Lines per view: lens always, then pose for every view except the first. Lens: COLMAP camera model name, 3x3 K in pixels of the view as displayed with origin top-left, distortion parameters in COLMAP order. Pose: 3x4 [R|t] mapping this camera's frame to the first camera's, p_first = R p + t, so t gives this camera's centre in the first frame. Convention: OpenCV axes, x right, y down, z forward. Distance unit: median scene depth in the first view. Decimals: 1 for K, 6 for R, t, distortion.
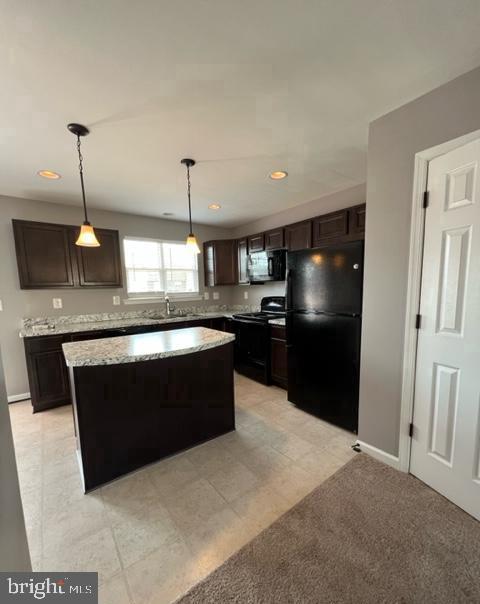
lens RADIAL K [[258.1, 0, 241.2], [0, 258.1, 319.7], [0, 0, 1]] dist [0.000036, 0.000019]
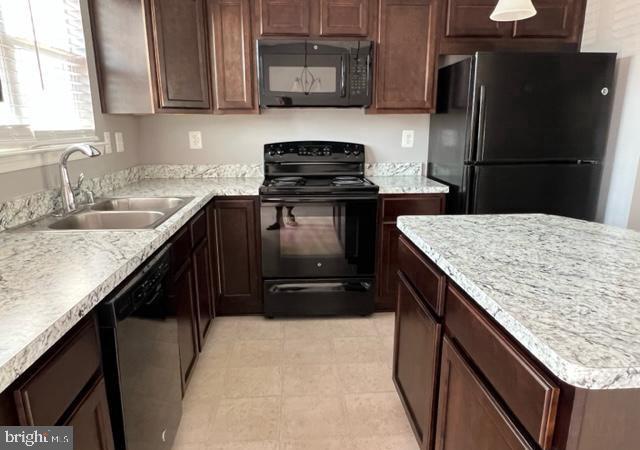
lens RADIAL K [[442.1, 0, 320.4], [0, 442.1, 242.2], [0, 0, 1]] dist [0.001080, -0.000273]
pose [[0.555250, -0.193033, 0.808972, -0.815351], [0.093406, 0.981012, 0.169974, -0.061128], [-0.826422, -0.018815, 0.562737, 0.736799]]
